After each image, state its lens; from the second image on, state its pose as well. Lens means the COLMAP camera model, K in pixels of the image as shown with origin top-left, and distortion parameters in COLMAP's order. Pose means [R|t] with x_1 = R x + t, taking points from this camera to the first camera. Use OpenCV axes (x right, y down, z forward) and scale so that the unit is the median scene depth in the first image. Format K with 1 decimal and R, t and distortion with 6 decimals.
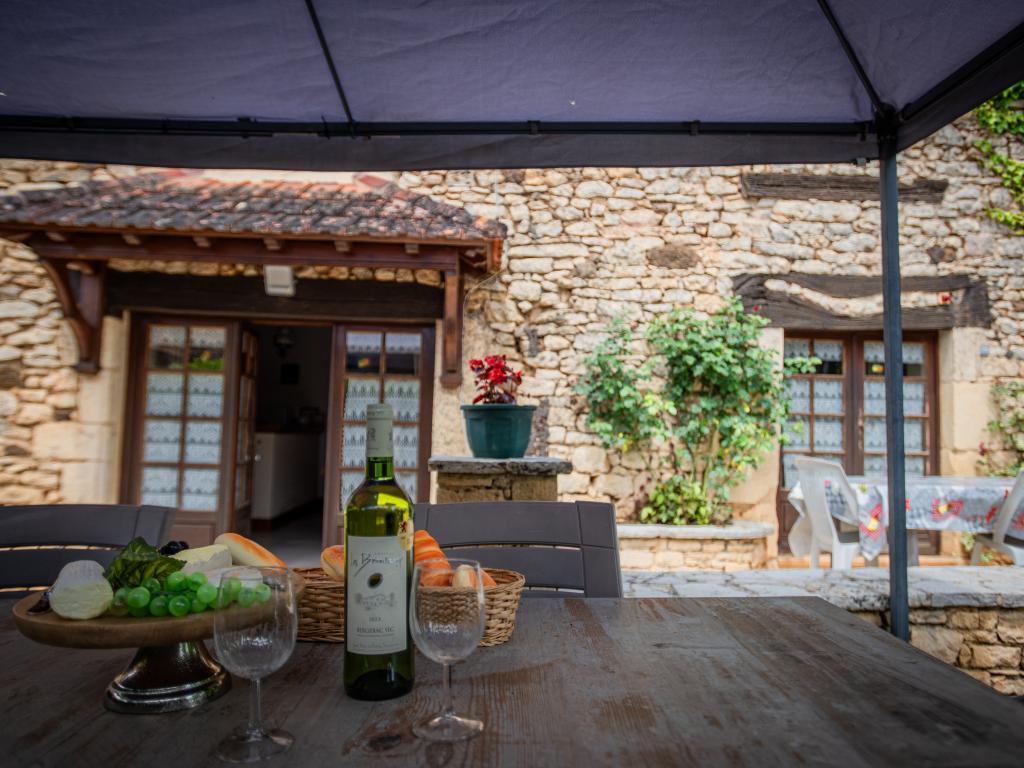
lens RADIAL K [[788.4, 0, 512.9], [0, 788.4, 370.5], [0, 0, 1]] dist [-0.045757, 0.041363]
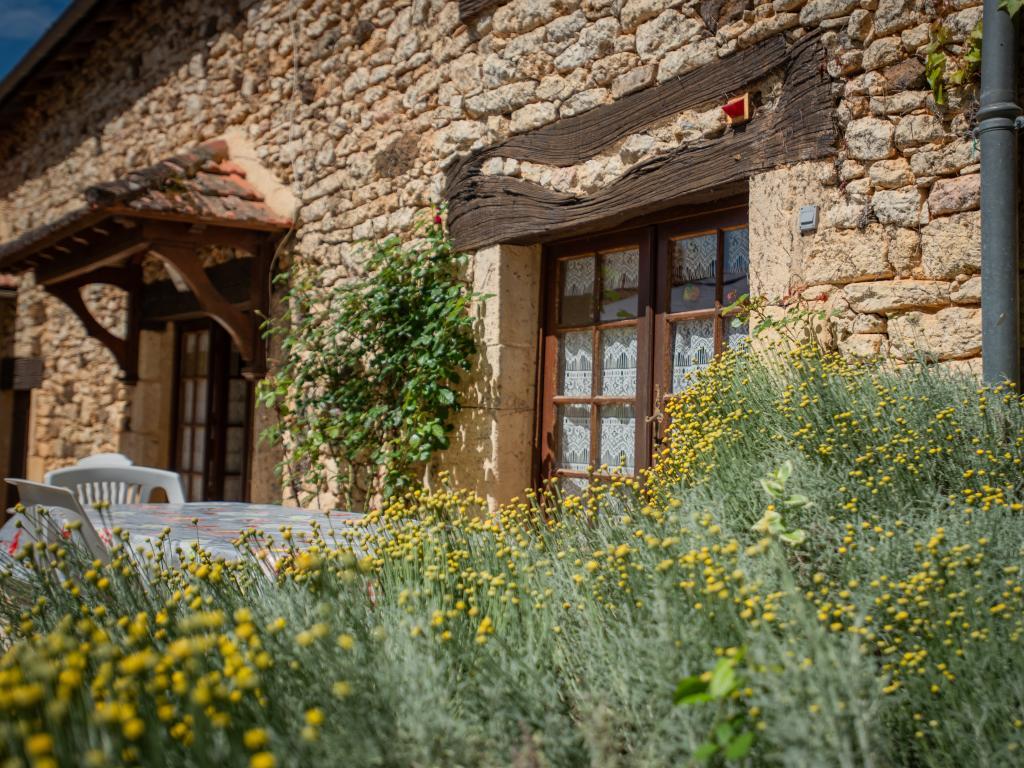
lens RADIAL K [[1103.0, 0, 513.9], [0, 1103.0, 355.9], [0, 0, 1]] dist [0.057118, 0.015467]
pose [[0.558106, -0.067043, -0.827057, 2.484668], [0.045090, 0.997708, -0.050449, 0.158745], [0.828544, -0.009136, 0.559850, 1.483130]]
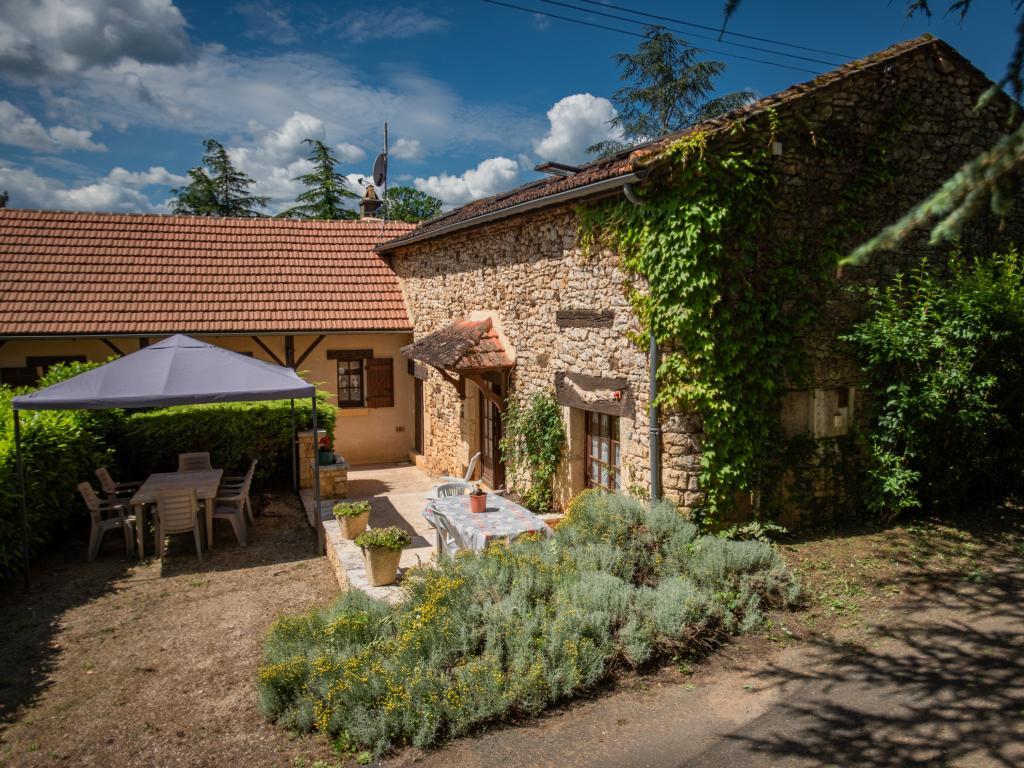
lens RADIAL K [[788.4, 0, 512.9], [0, 788.4, 370.5], [0, 0, 1]] dist [-0.045757, 0.041363]
pose [[0.302481, 0.048454, -0.951923, 4.752053], [0.081210, 0.993765, 0.076389, -0.669118], [0.949689, -0.100412, 0.296660, 1.048451]]
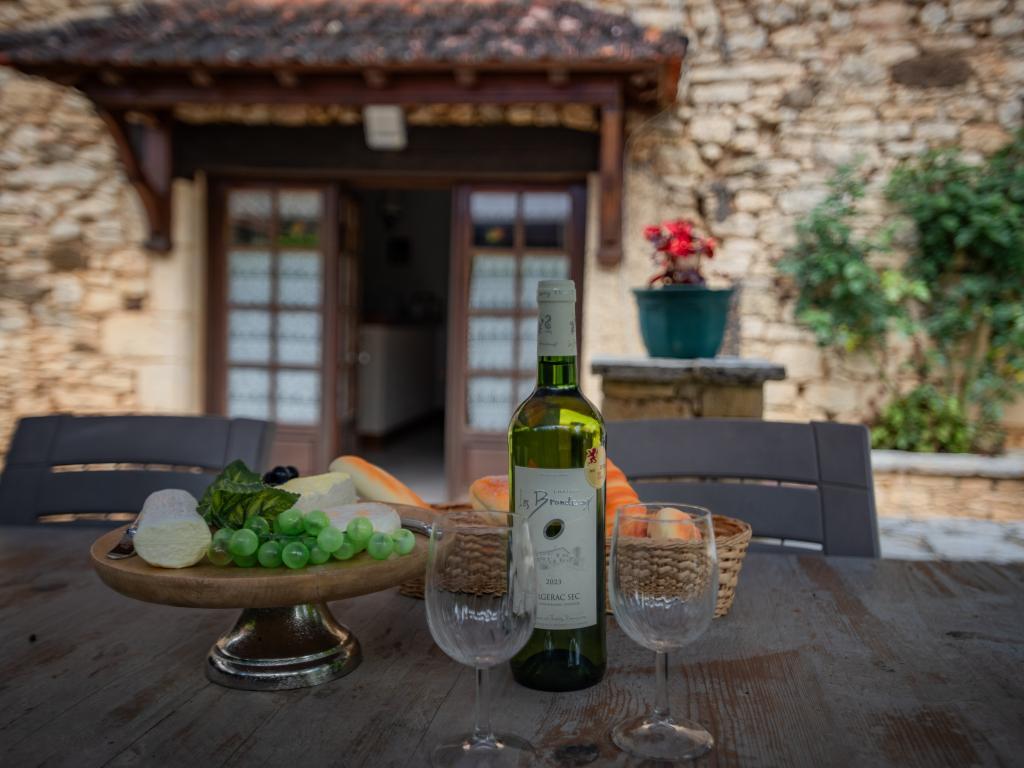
lens RADIAL K [[1026.7, 0, 475.4], [0, 1026.7, 385.8], [0, 0, 1]] dist [0.000665, 0.023985]
pose [[0.979664, 0.012084, -0.200280, -0.010192], [0.015268, 0.990801, 0.134462, 0.002118], [0.200062, -0.134786, 0.970468, 0.016859]]
